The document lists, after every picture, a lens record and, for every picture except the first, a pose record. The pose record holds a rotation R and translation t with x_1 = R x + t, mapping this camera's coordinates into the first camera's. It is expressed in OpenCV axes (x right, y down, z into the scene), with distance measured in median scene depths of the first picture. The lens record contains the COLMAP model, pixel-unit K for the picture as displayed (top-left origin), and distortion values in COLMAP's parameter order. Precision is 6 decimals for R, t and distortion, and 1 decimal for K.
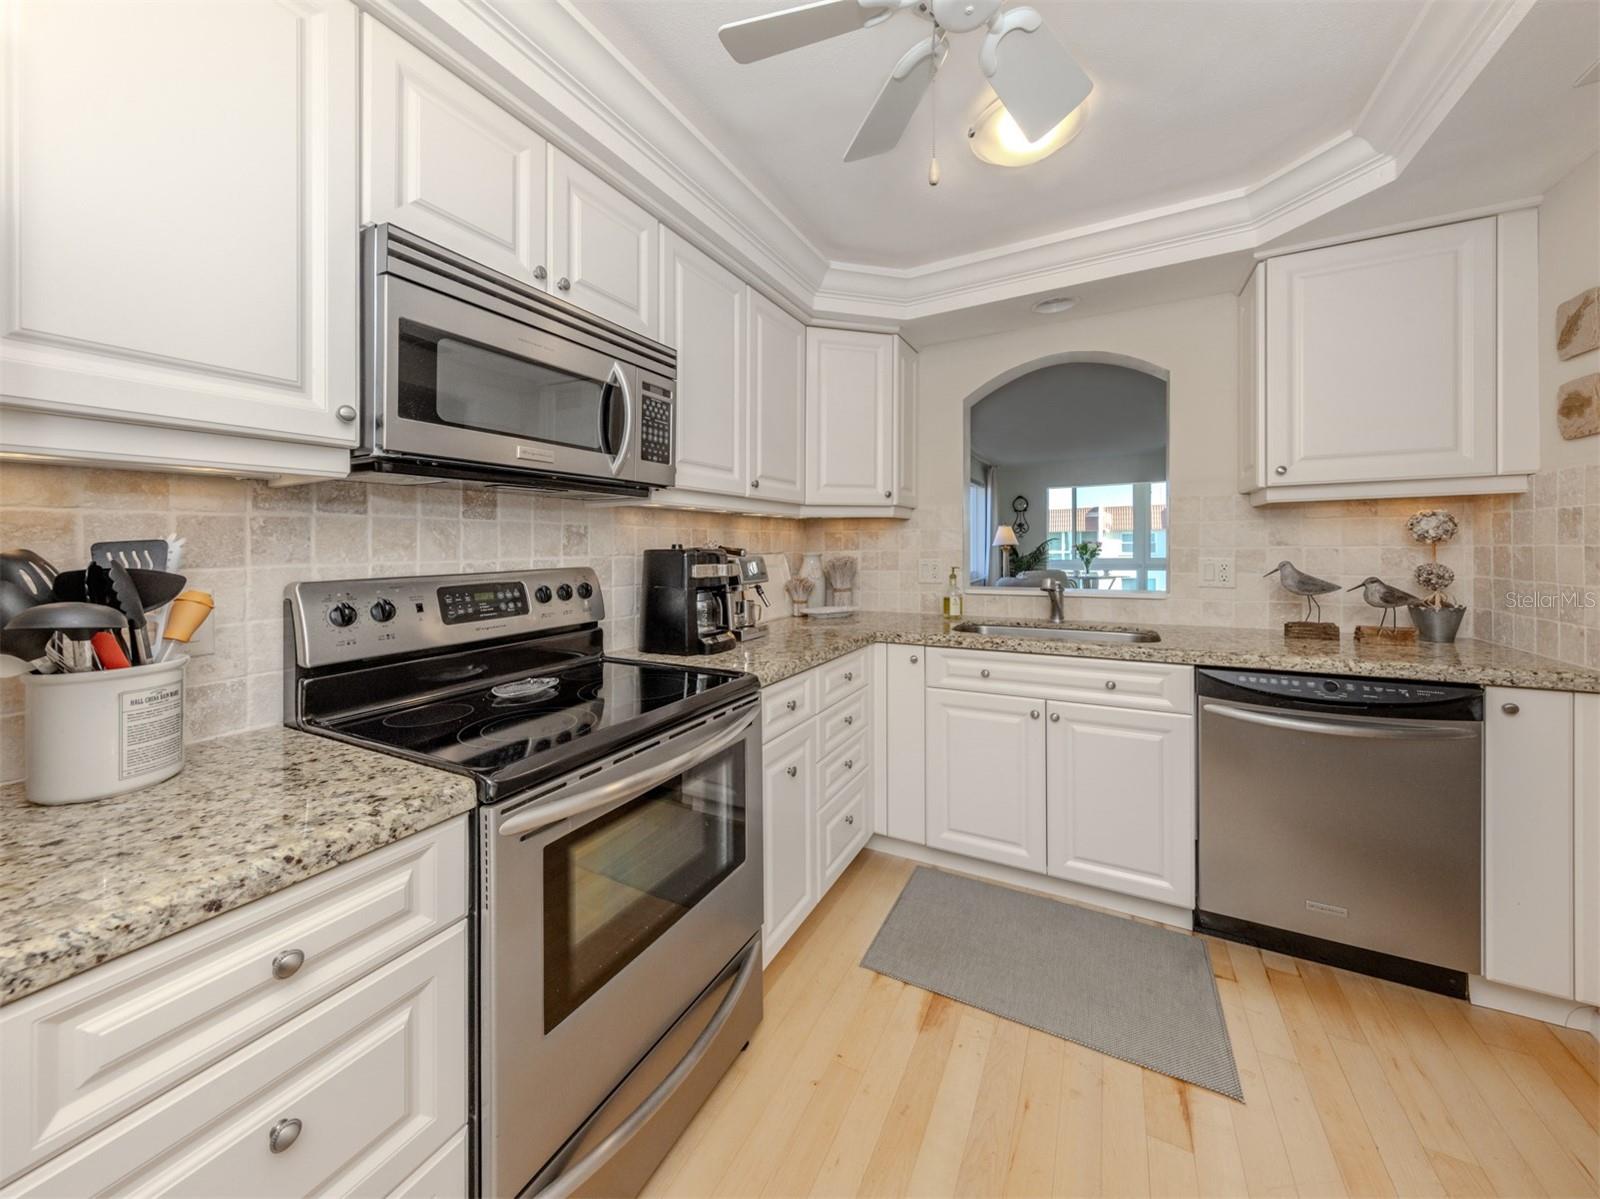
lens RADIAL K [[586.4, 0, 806.8], [0, 586.4, 585.7], [0, 0, 1]] dist [-0.000589, 0.000002]
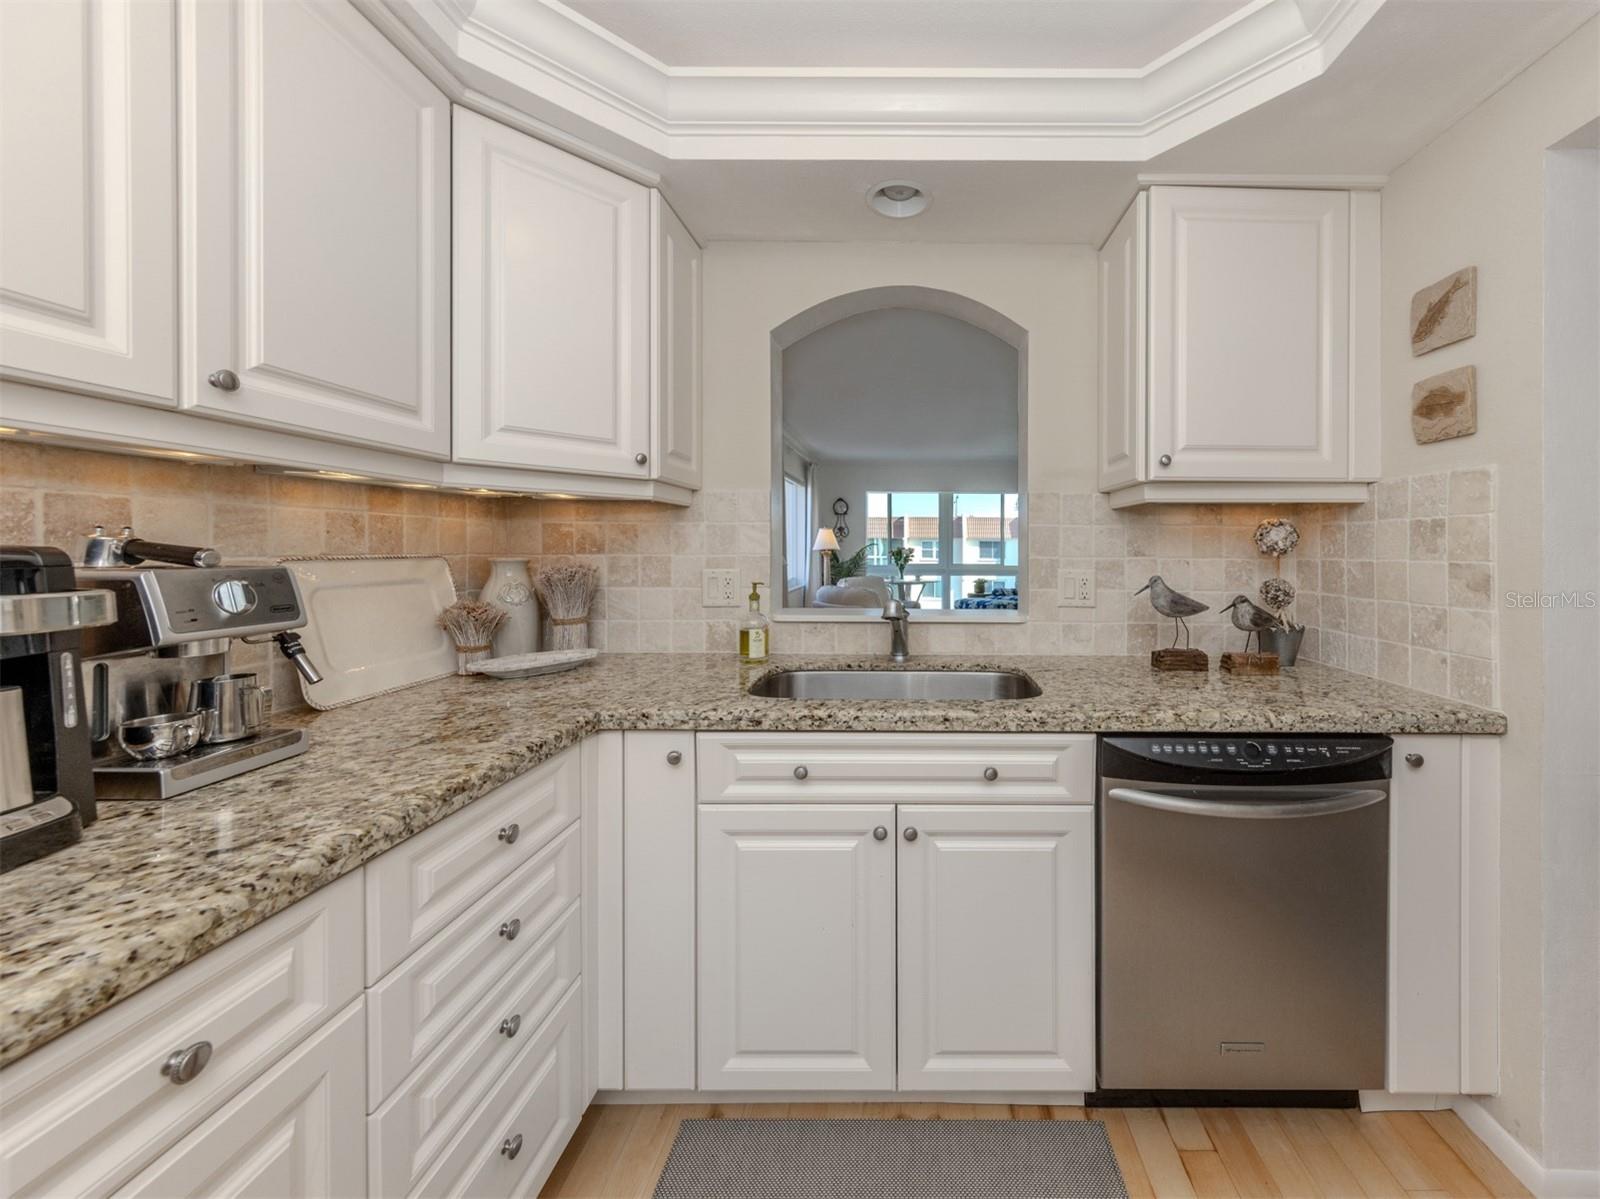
lens RADIAL K [[586.4, 0, 806.8], [0, 586.4, 585.7], [0, 0, 1]] dist [-0.000589, 0.000002]
pose [[0.956443, -0.000432, 0.291918, 0.125786], [0.001686, 0.999990, -0.004045, -0.027831], [-0.291914, 0.004361, 0.956435, 0.395481]]
